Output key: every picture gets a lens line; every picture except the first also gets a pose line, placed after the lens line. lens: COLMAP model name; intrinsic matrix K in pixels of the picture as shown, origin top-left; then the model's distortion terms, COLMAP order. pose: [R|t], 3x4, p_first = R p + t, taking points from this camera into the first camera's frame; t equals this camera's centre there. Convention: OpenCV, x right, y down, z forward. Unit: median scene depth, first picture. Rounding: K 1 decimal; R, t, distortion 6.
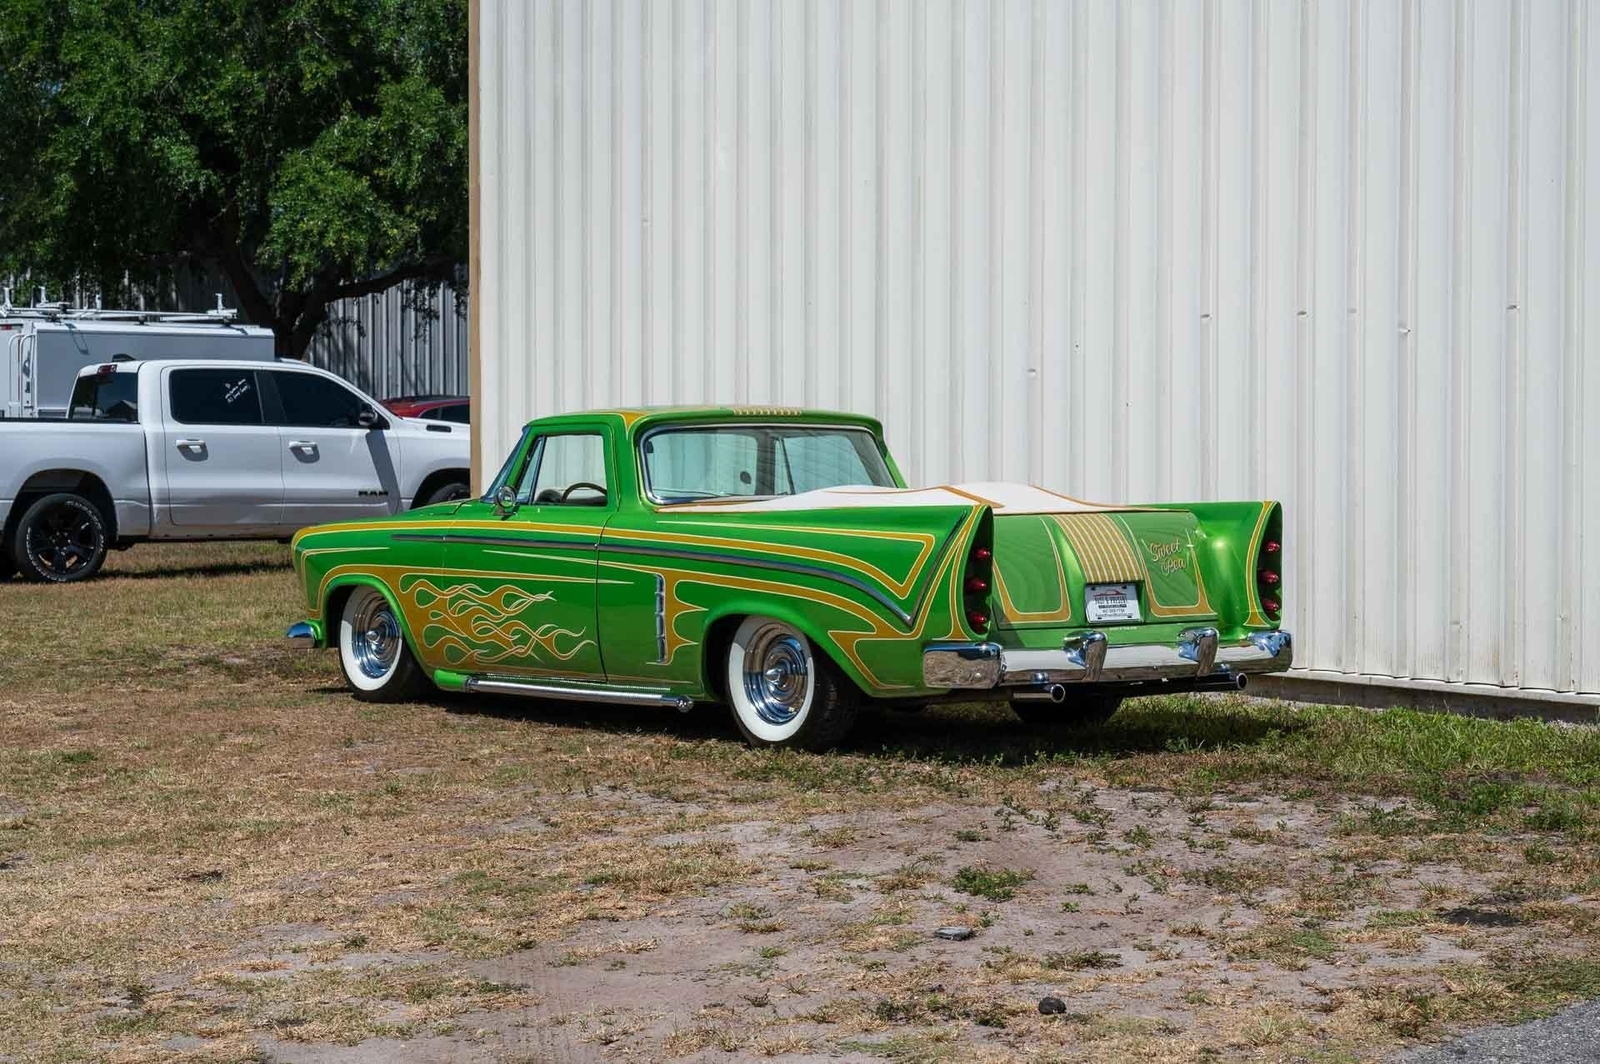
lens RADIAL K [[3247.0, 0, 800.0], [0, 3247.0, 532.0], [0, 0, 1]] dist [0.013437, 0.077873]
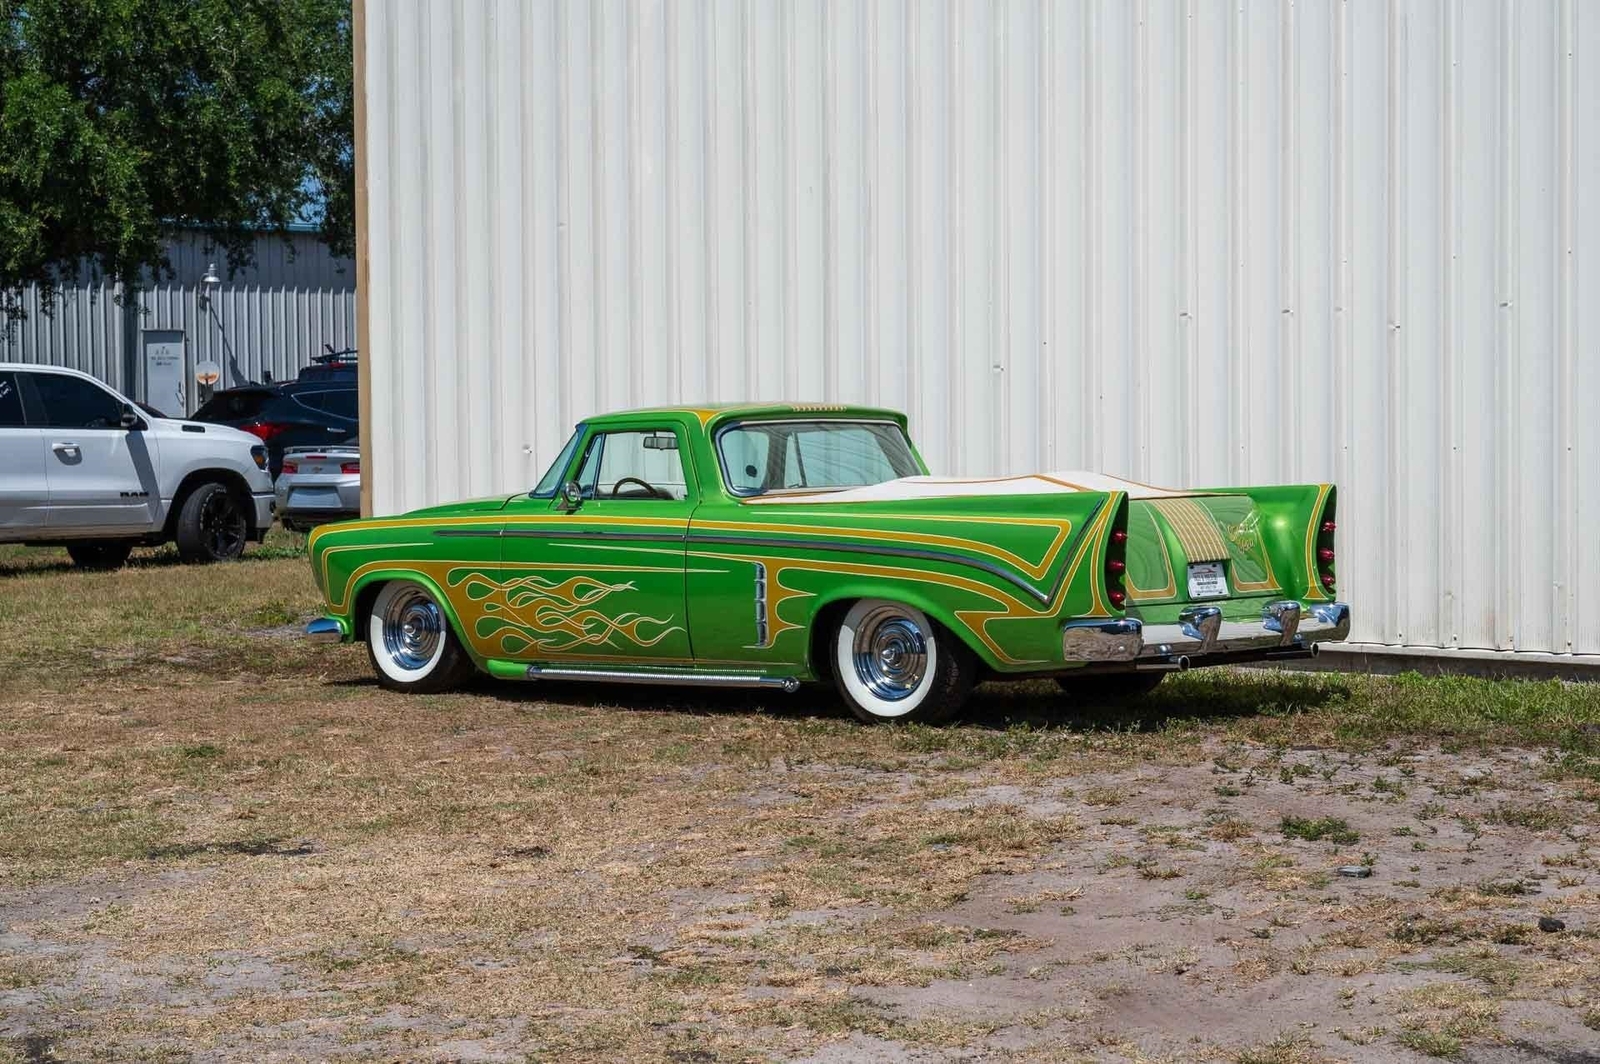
lens RADIAL K [[3247.0, 0, 800.0], [0, 3247.0, 532.0], [0, 0, 1]] dist [0.013437, 0.077873]
pose [[0.985563, -0.017894, 0.168363, -0.207550], [0.017567, 0.999840, 0.003433, -0.000334], [-0.168397, -0.000425, 0.985719, -0.044740]]
